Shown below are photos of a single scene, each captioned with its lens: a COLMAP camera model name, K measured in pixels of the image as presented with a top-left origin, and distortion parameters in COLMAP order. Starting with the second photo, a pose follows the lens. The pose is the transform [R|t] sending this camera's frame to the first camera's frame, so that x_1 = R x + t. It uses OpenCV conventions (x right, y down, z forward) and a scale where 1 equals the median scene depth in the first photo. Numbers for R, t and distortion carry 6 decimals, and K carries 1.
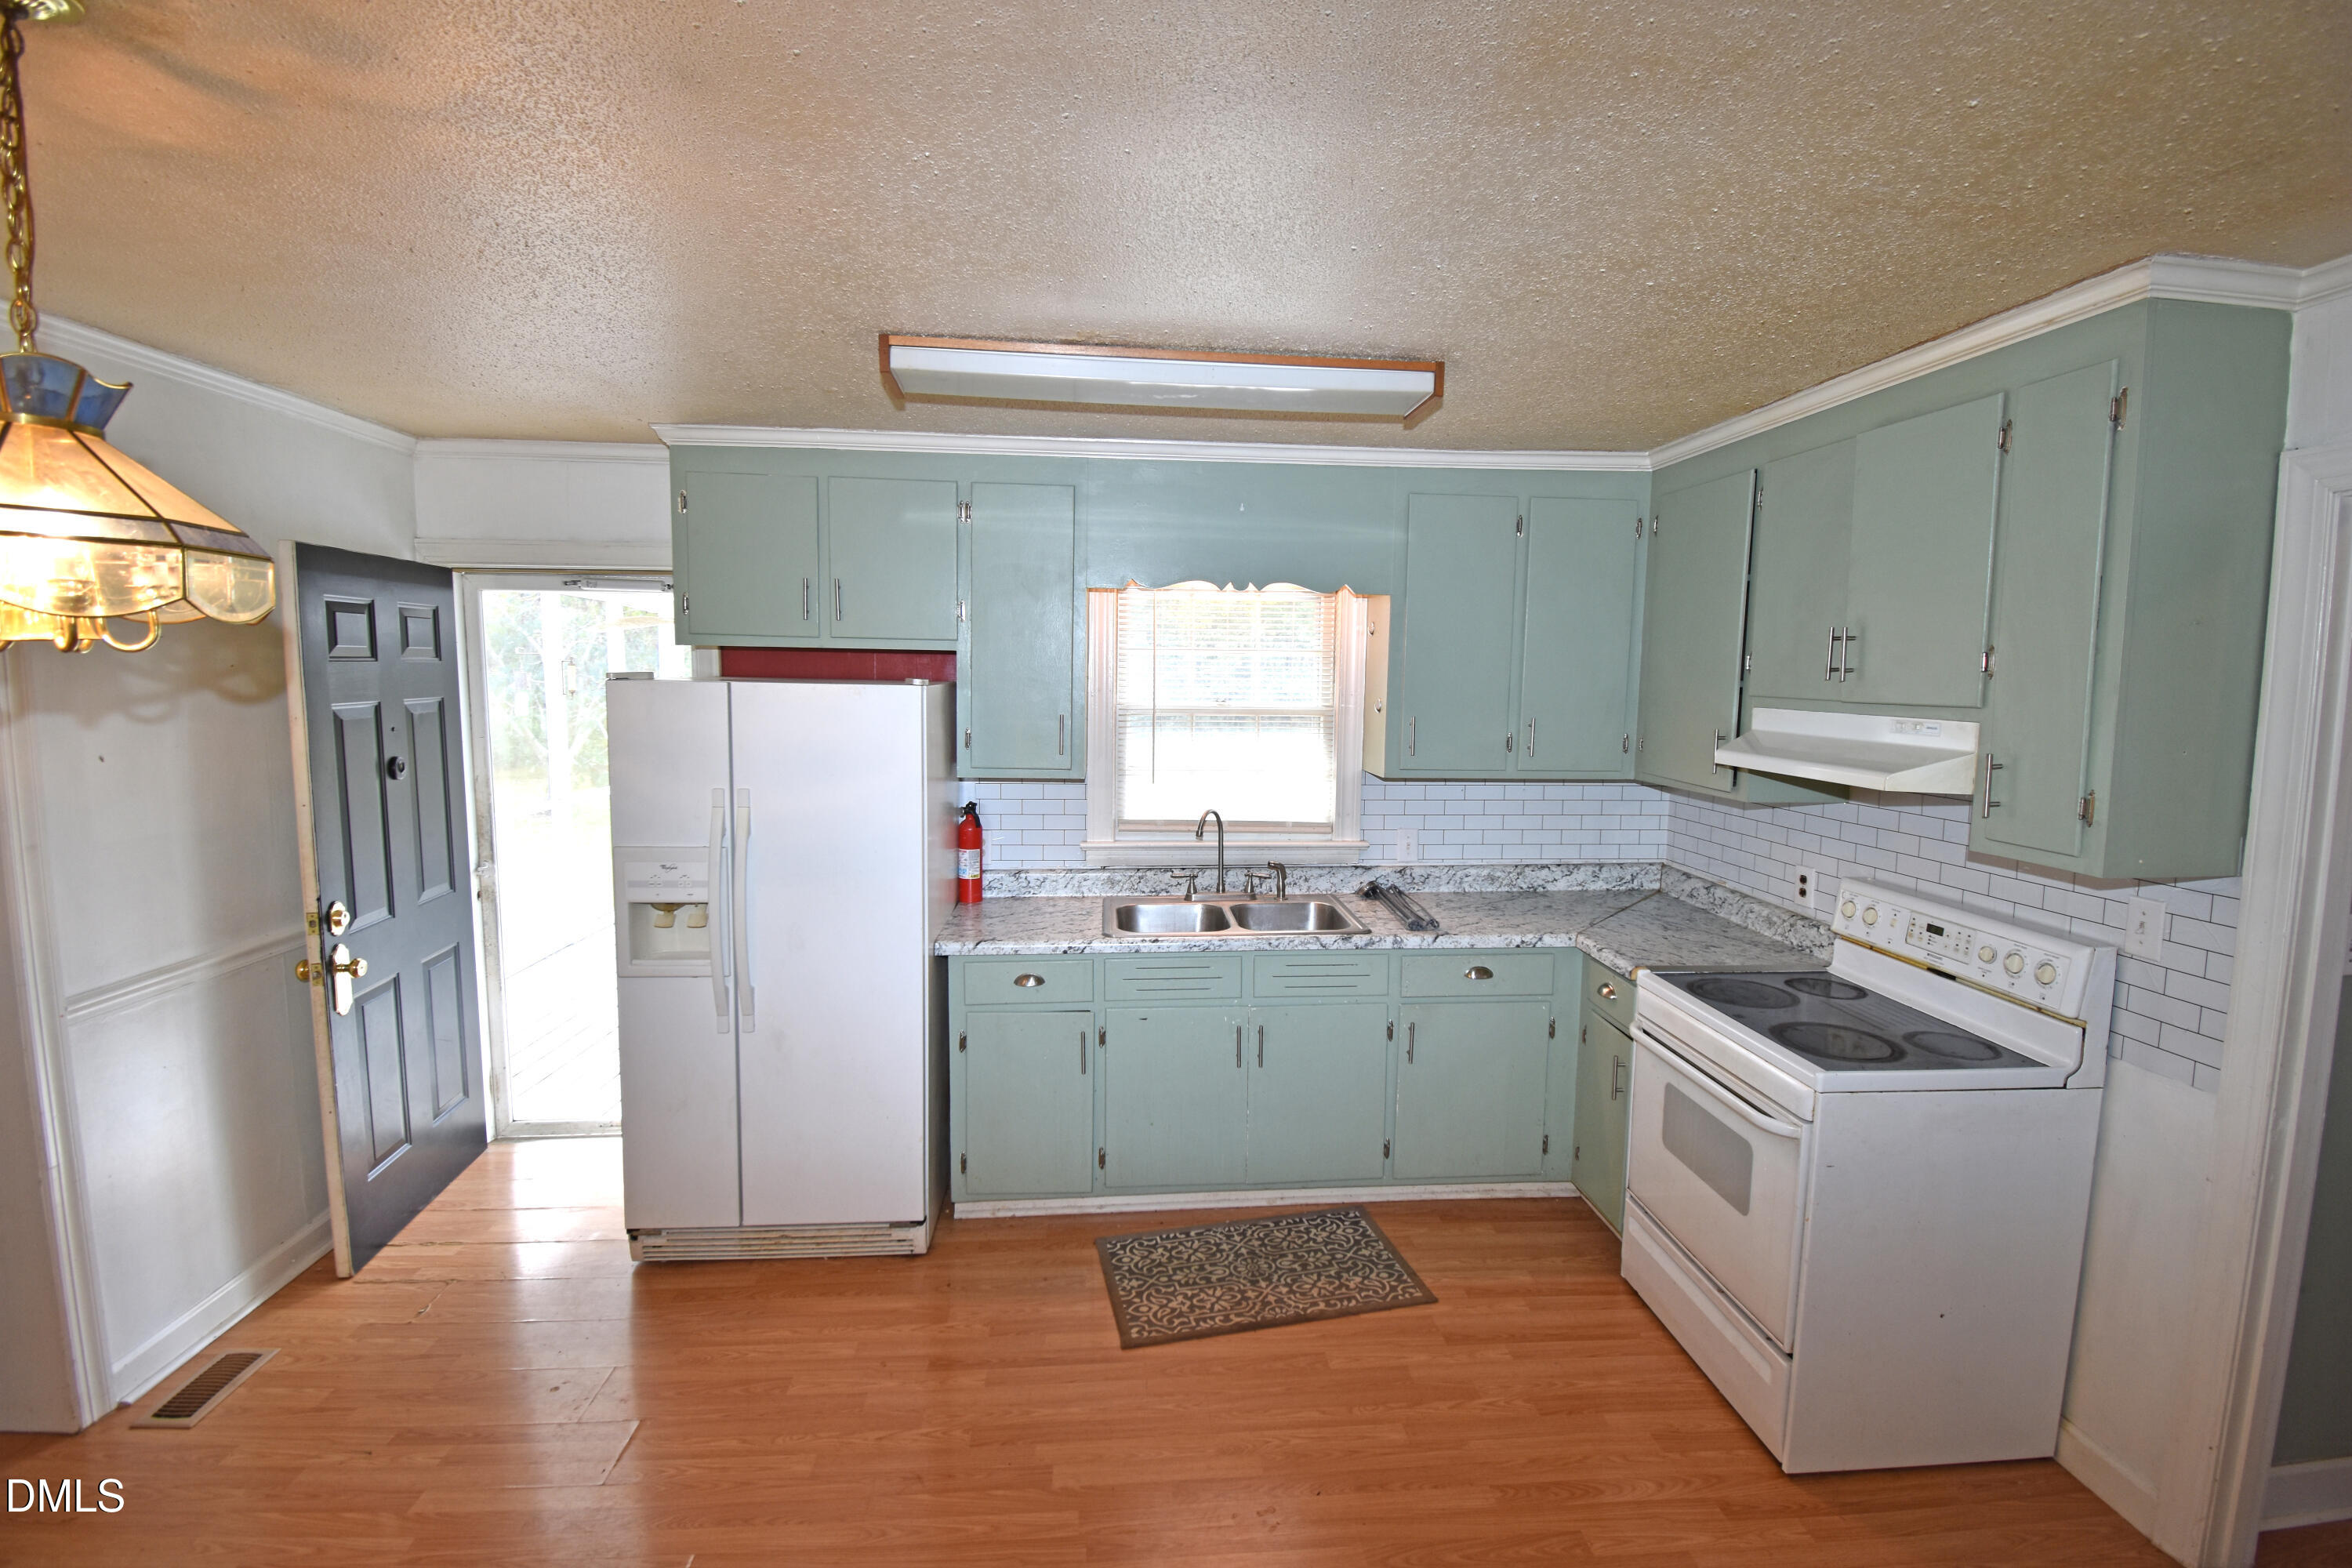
lens RADIAL K [[1032.0, 0, 1186.4], [0, 1032.0, 777.2], [0, 0, 1]] dist [-0.007520, -0.001234]
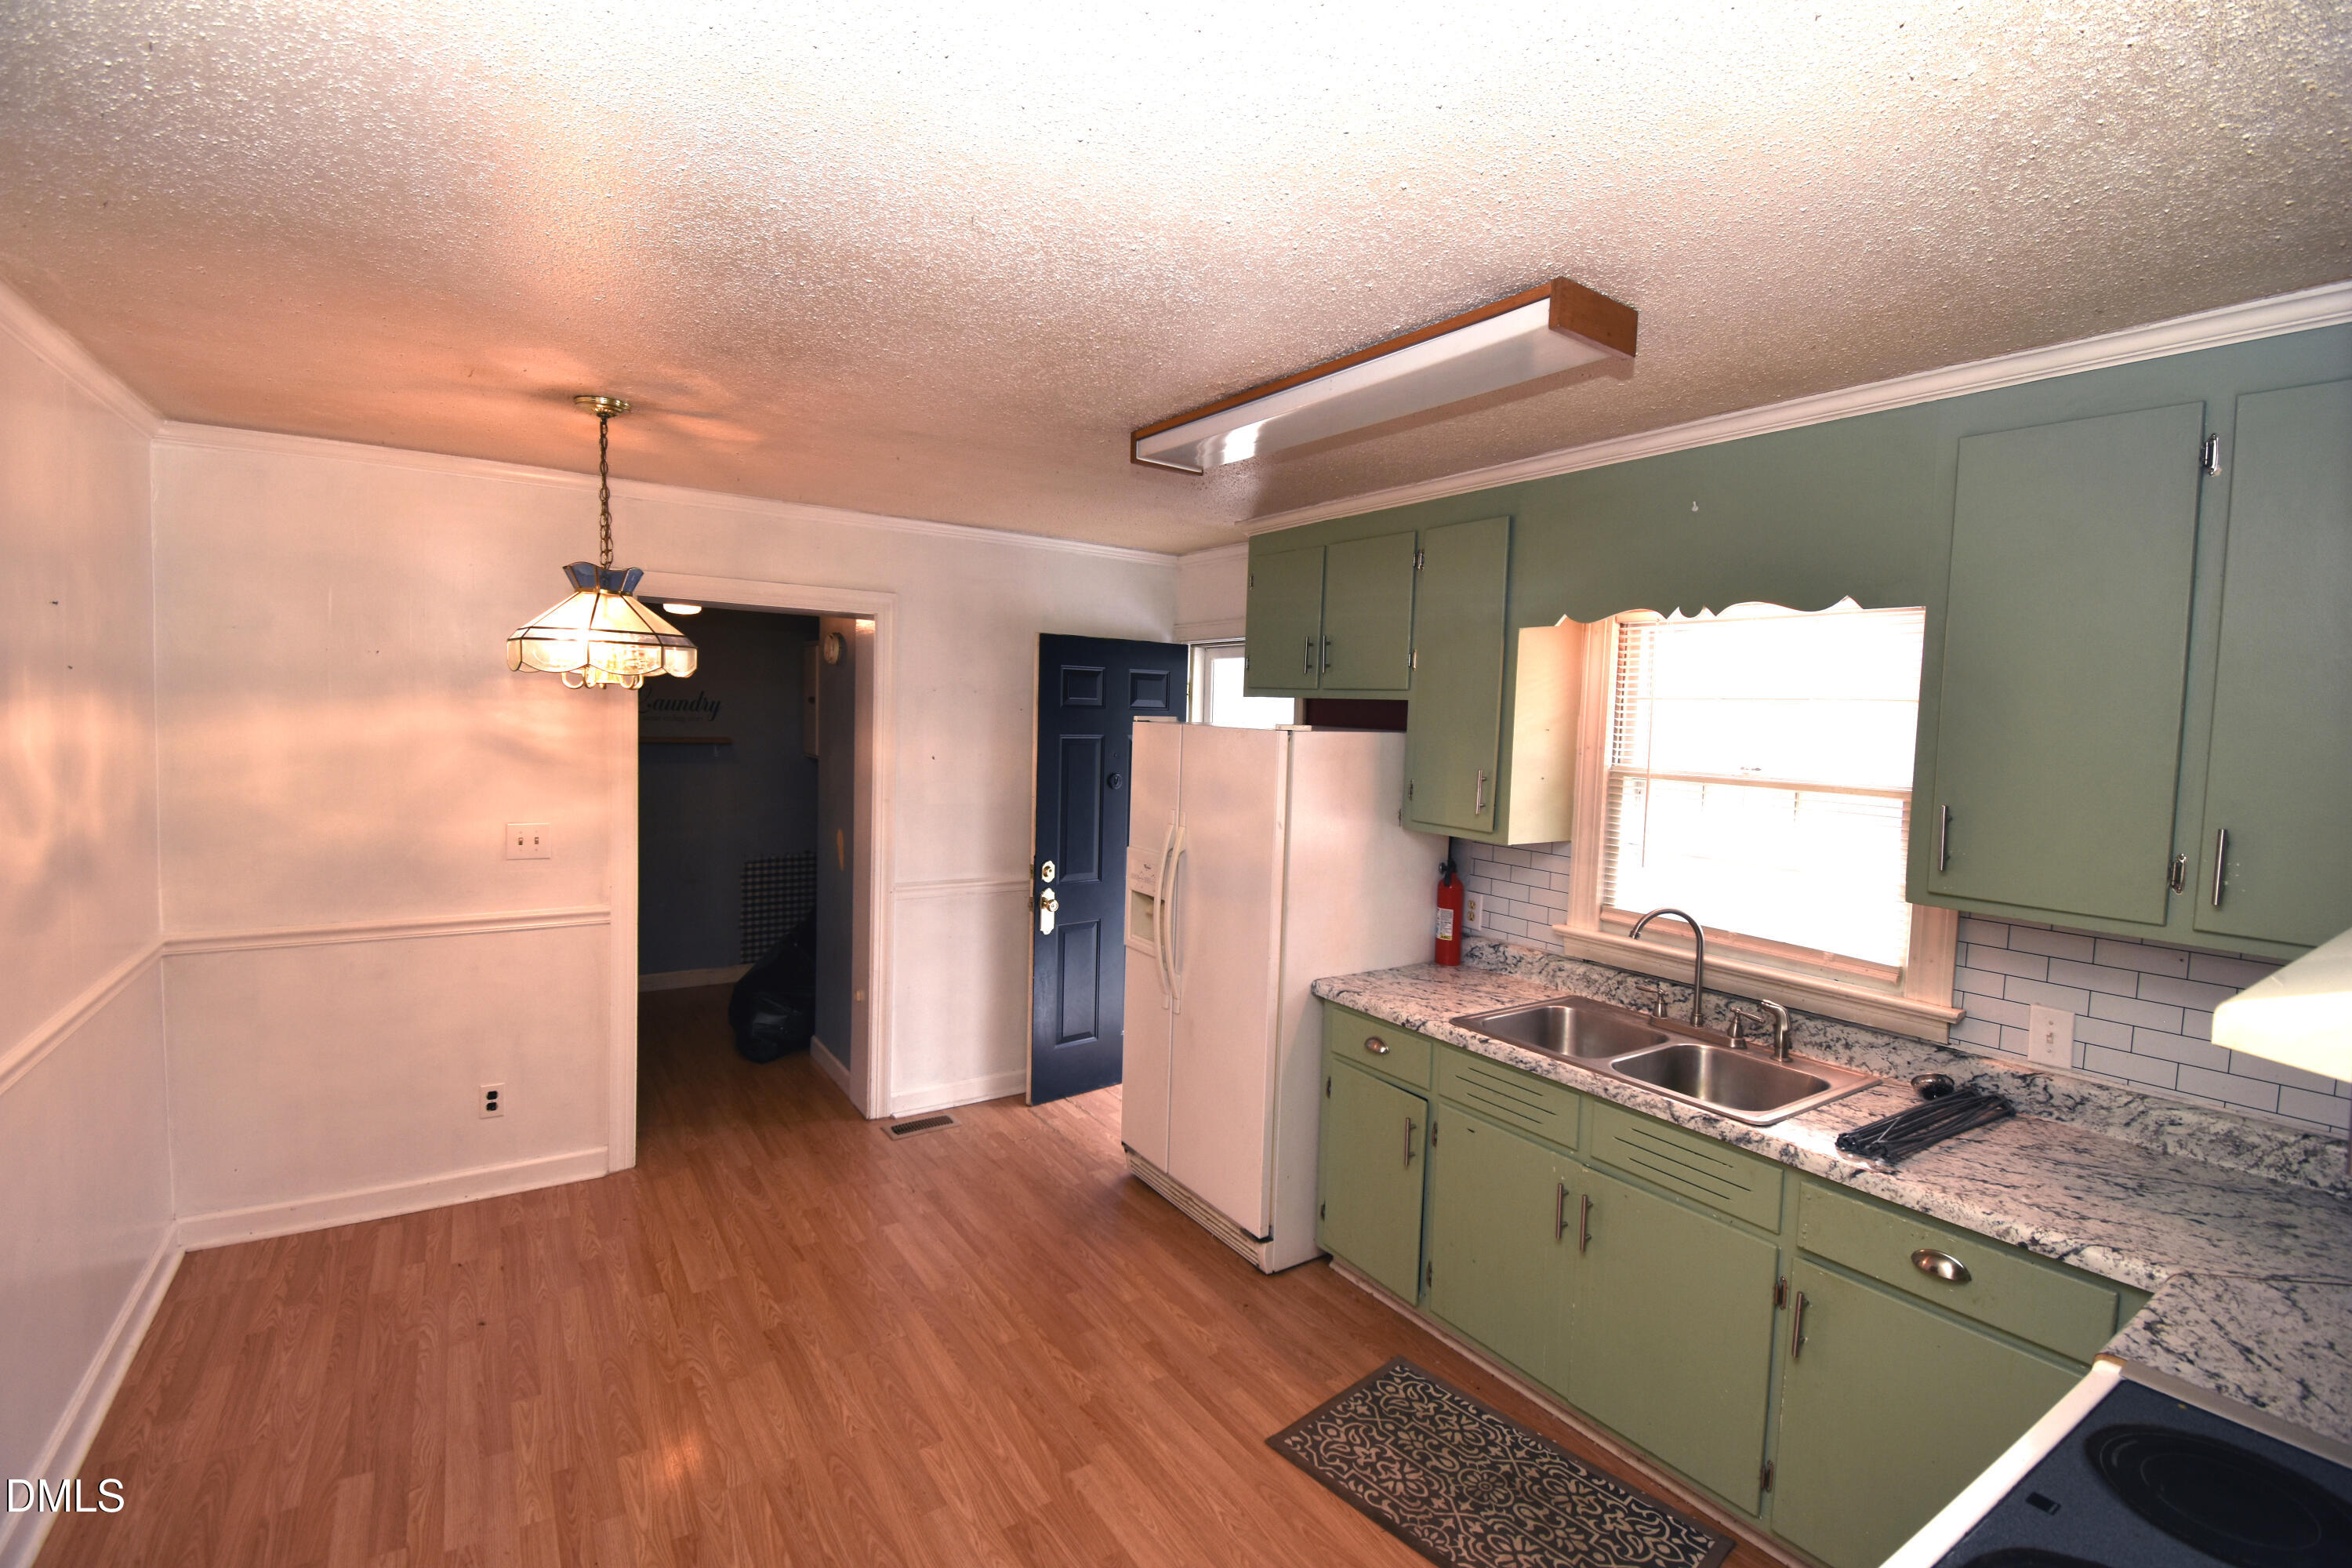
lens RADIAL K [[1032.0, 0, 1188.6], [0, 1032.0, 781.9], [0, 0, 1]] dist [-0.007520, -0.001234]
pose [[0.491112, 0.059855, -0.869038, 0.592506], [-0.113411, 0.993539, 0.004339, -0.028446], [0.863683, 0.096427, 0.494726, 0.373004]]
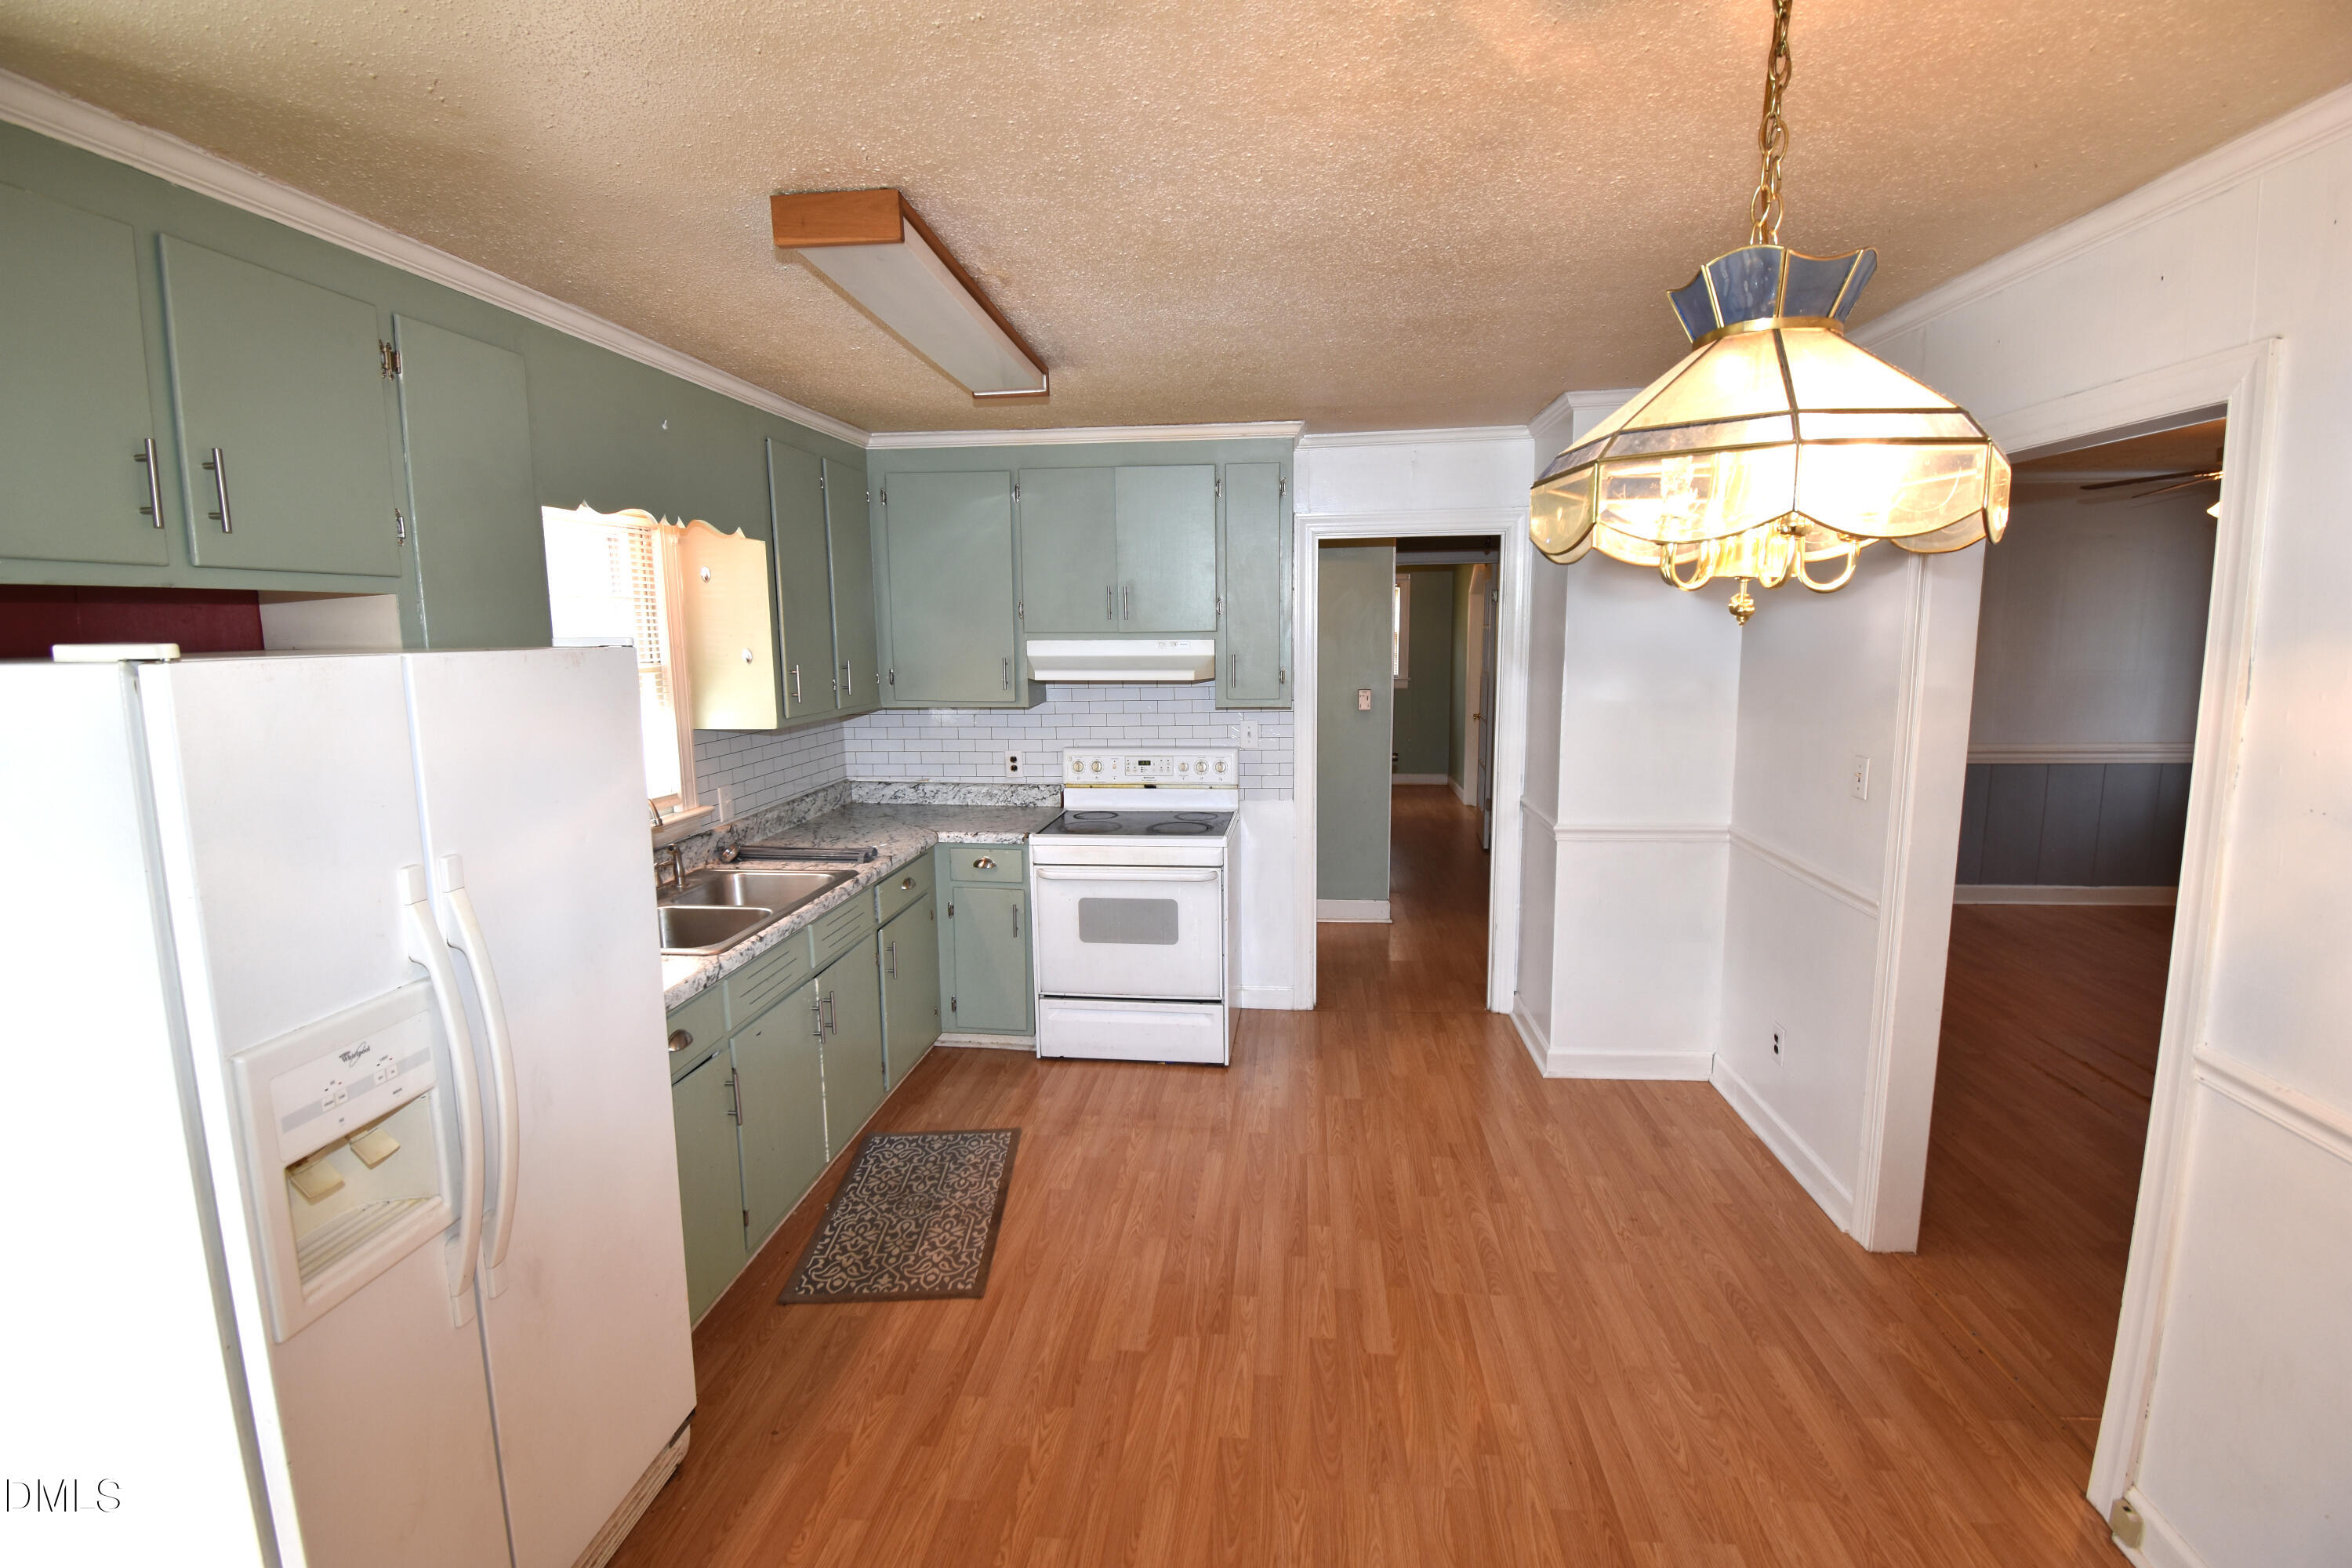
lens RADIAL K [[1032.0, 0, 1184.9], [0, 1032.0, 777.5], [0, 0, 1]] dist [-0.007520, -0.001234]
pose [[0.190725, -0.160215, 0.968481, -0.804959], [0.114491, 0.983488, 0.140151, -0.054194], [-0.974944, 0.084152, 0.205919, 0.490189]]
